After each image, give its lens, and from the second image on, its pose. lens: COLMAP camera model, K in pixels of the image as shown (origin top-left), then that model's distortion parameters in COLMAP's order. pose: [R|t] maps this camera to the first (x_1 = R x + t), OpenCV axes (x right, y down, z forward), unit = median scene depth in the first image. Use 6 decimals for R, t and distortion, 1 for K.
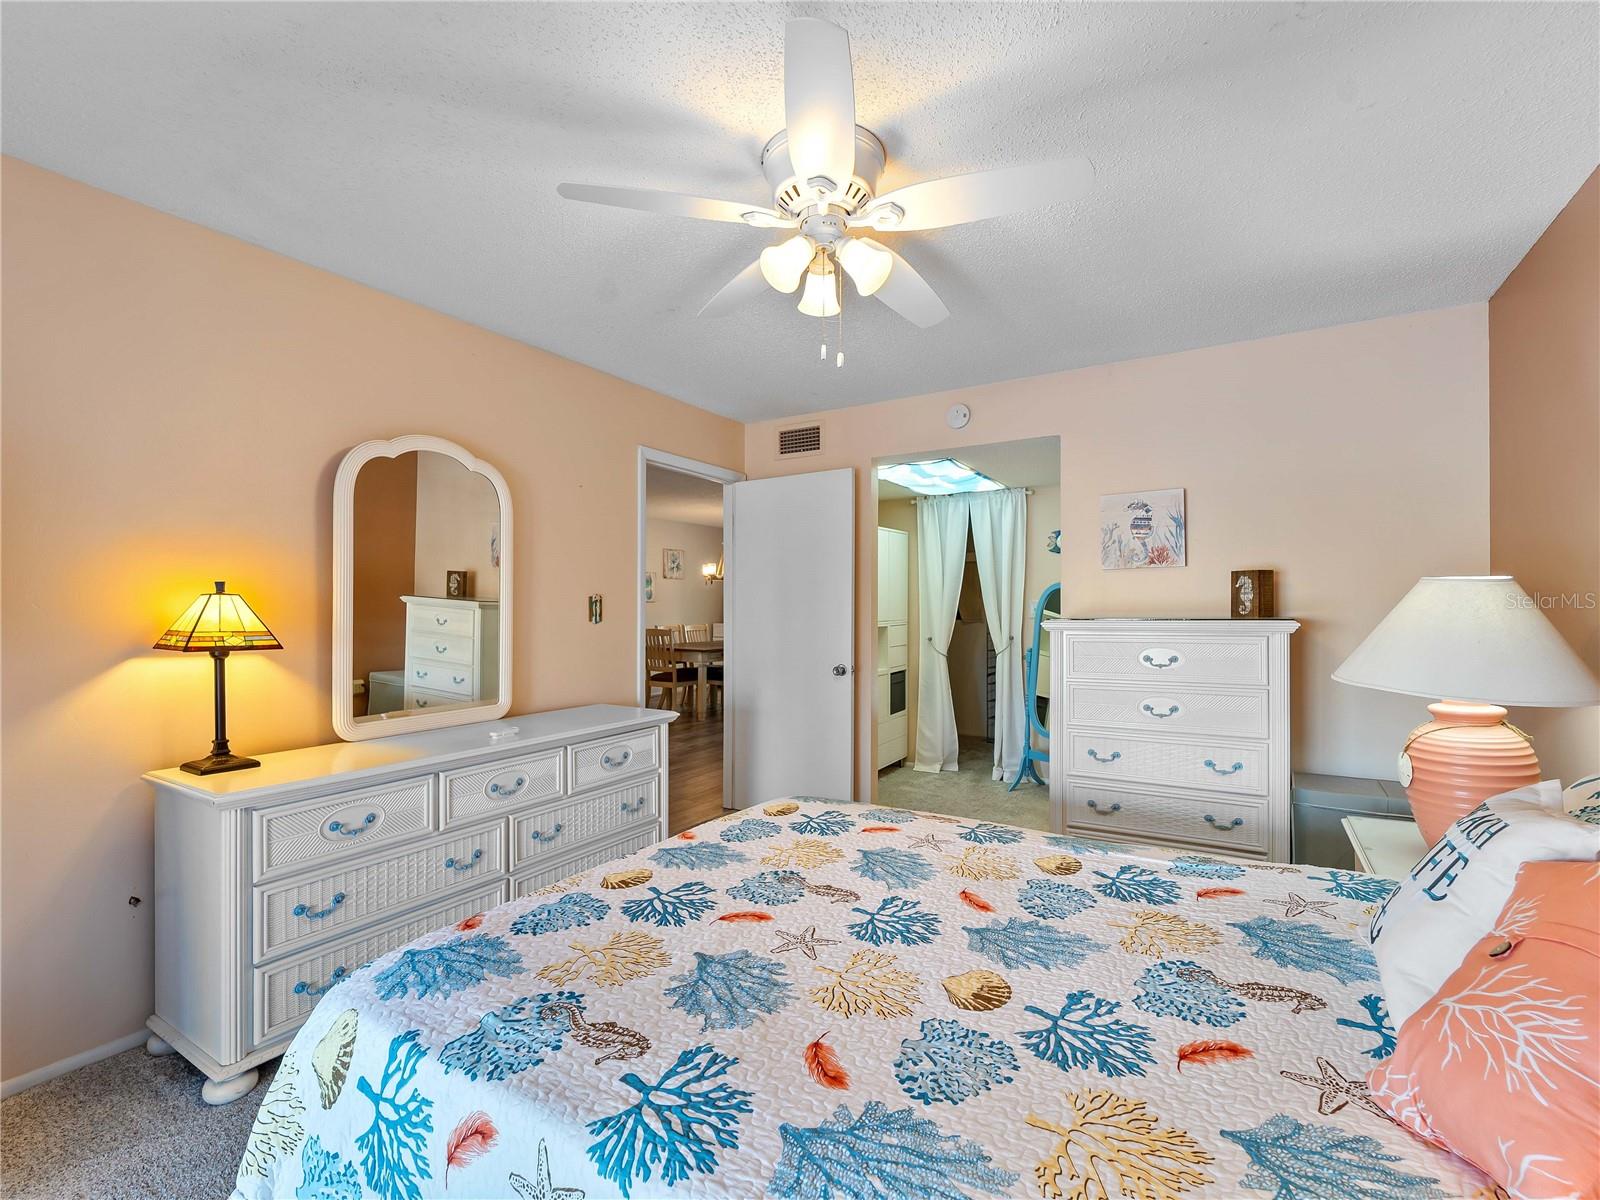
lens RADIAL K [[727.0, 0, 799.4], [0, 727.0, 602.9], [0, 0, 1]] dist [-0.001275, -0.000612]
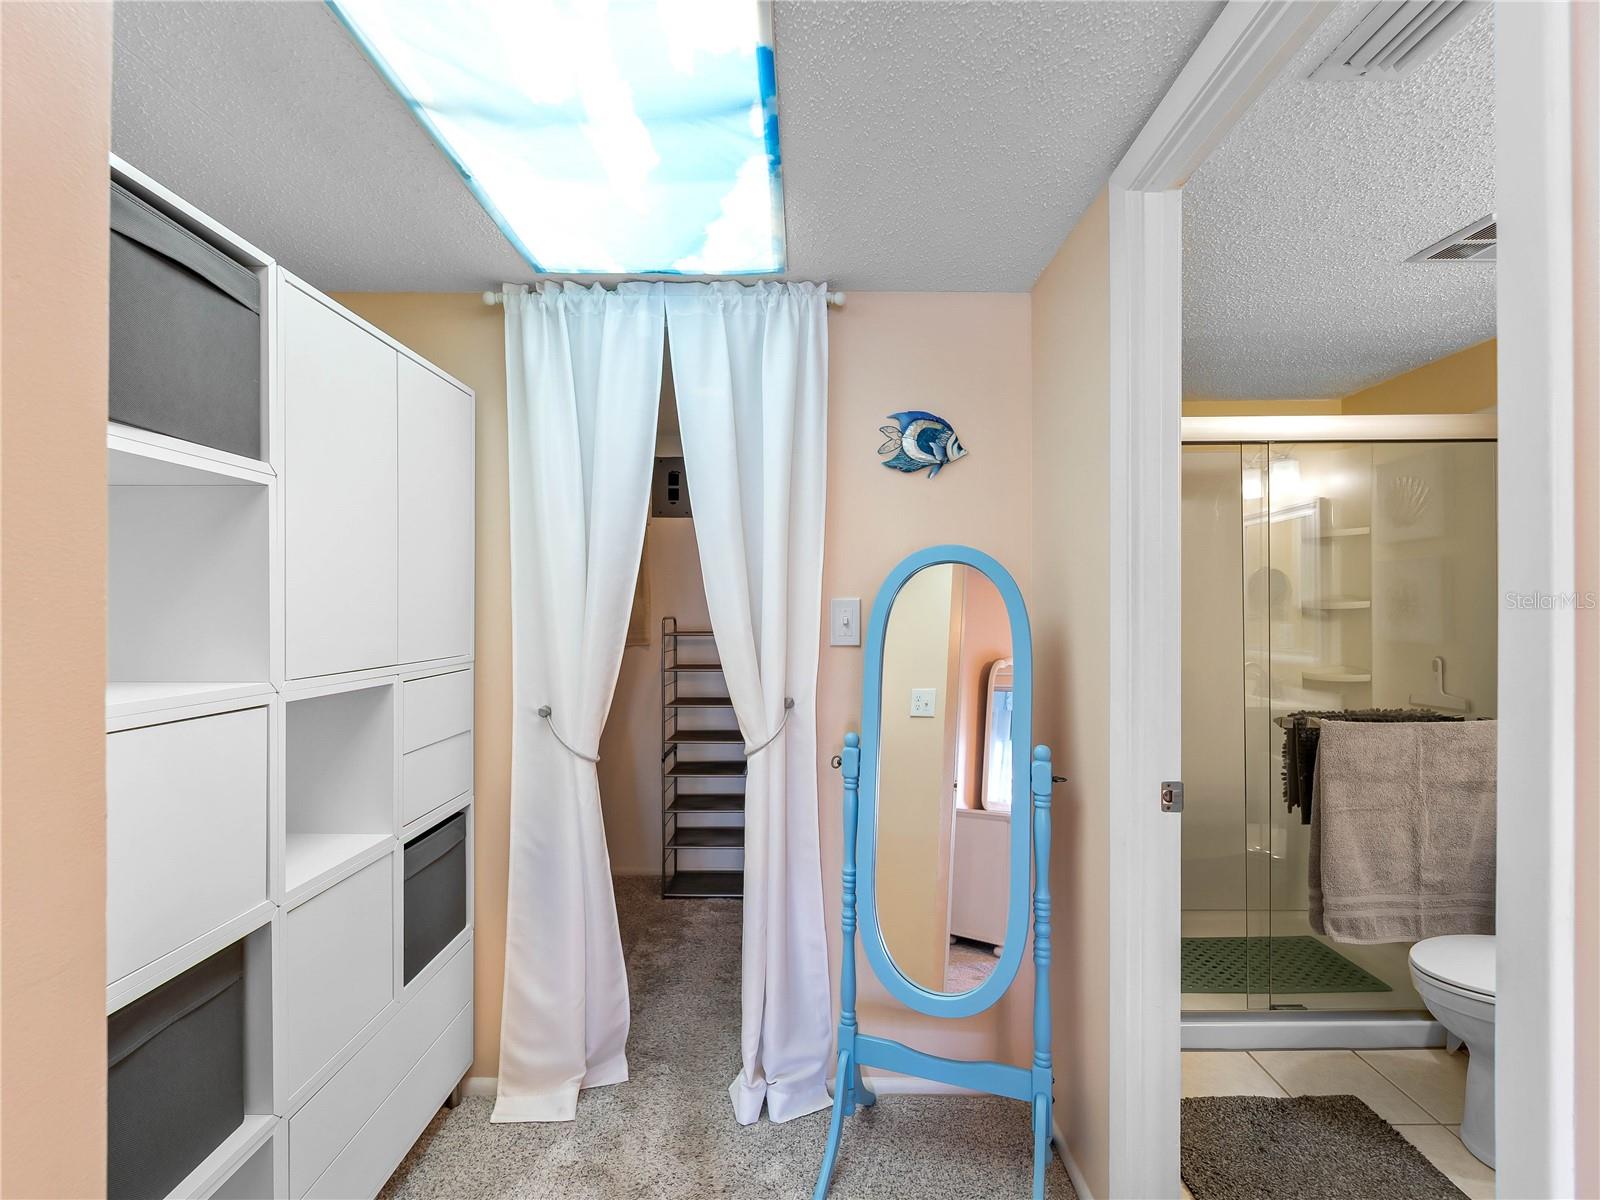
lens RADIAL K [[727.0, 0, 799.4], [0, 727.0, 602.9], [0, 0, 1]] dist [-0.001275, -0.000612]
pose [[0.857414, 0.002400, 0.514621, 0.108217], [-0.003172, 0.999995, 0.000620, -0.000481], [-0.514617, -0.002164, 0.857418, 0.656380]]
